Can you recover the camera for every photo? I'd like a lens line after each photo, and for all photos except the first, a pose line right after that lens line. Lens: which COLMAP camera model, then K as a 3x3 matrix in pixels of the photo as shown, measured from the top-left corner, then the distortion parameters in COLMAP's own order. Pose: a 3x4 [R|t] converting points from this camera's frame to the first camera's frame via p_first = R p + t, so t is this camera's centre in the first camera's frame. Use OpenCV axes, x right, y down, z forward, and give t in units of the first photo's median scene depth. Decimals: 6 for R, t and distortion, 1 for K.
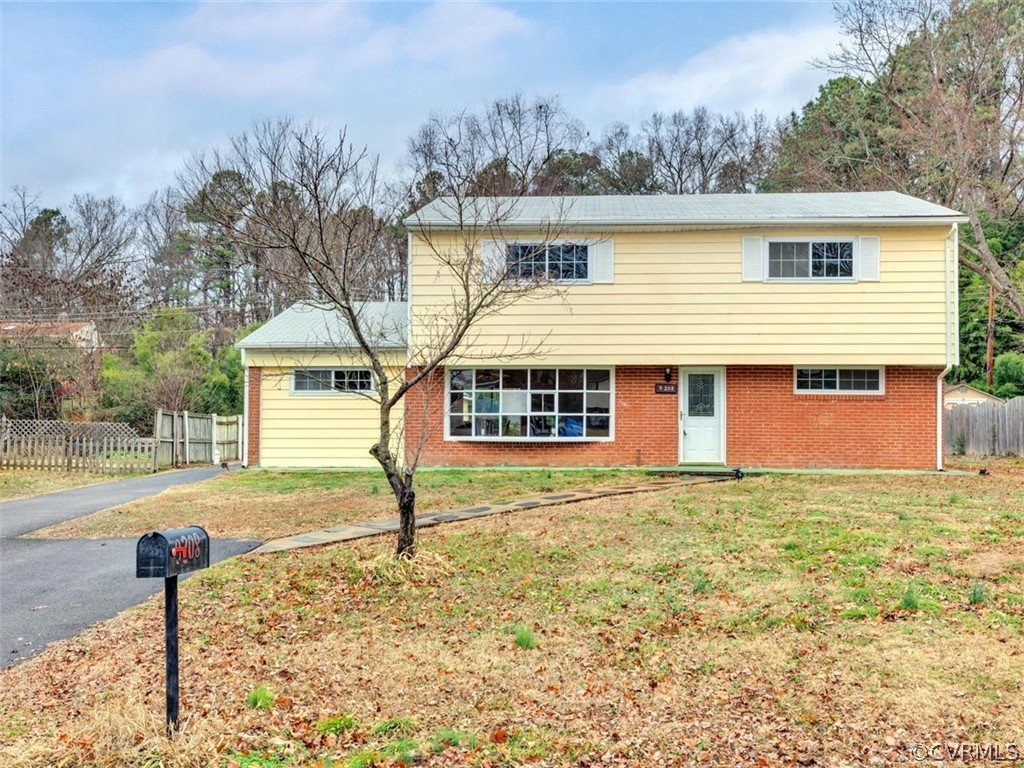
lens RADIAL K [[839.1, 0, 512.0], [0, 839.1, 384.0], [0, 0, 1]] dist [-0.003855, -0.001365]
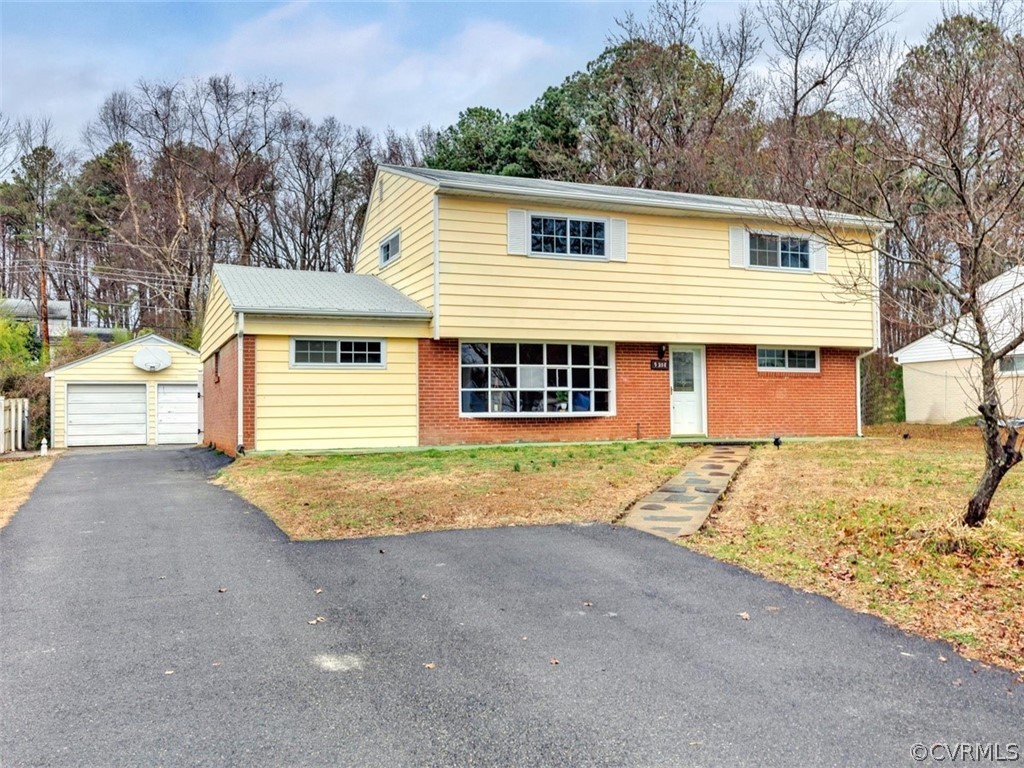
lens RADIAL K [[915.3, 0, 512.0], [0, 915.3, 384.0], [0, 0, 1]] dist [-0.000765, 0.000592]
pose [[0.908336, 0.001141, 0.418239, -0.463436], [-0.014534, 0.999478, 0.028839, -0.001030], [-0.417988, -0.032274, 0.907879, 0.036372]]
